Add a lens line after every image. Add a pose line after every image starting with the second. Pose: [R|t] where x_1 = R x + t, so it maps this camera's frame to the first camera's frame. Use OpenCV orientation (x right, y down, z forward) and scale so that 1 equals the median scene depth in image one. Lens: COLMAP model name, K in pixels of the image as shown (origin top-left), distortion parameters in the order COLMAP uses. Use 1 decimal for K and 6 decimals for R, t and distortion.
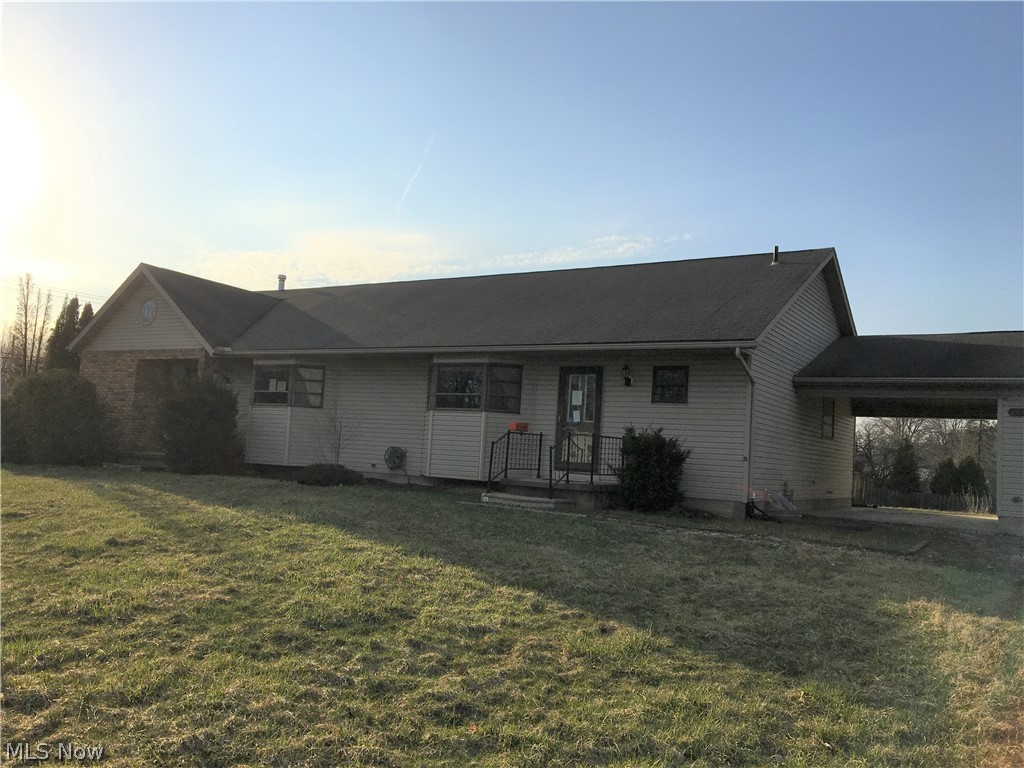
lens RADIAL K [[872.9, 0, 516.1], [0, 872.9, 387.1], [0, 0, 1]] dist [0.066078, -0.080810]
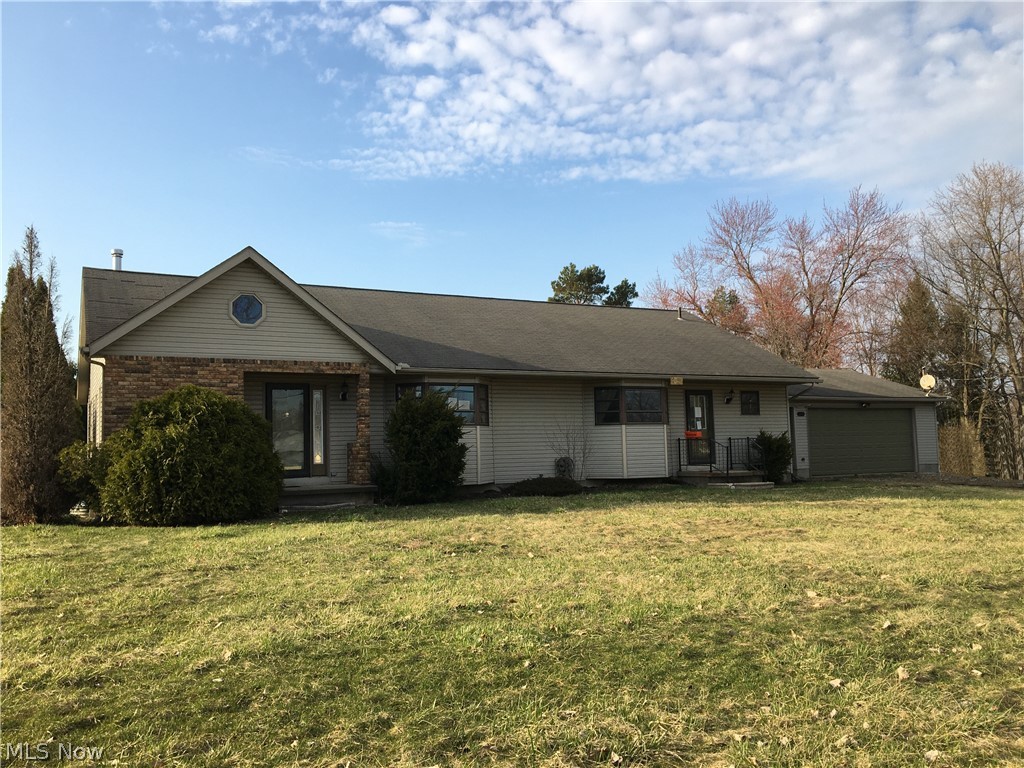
lens RADIAL K [[872.9, 0, 516.1], [0, 872.9, 387.1], [0, 0, 1]] dist [0.066078, -0.080810]
pose [[0.500716, -0.001935, 0.865609, -1.157207], [-0.014271, 0.999843, 0.010490, -0.034591], [-0.865494, -0.017606, 0.500610, 0.483700]]
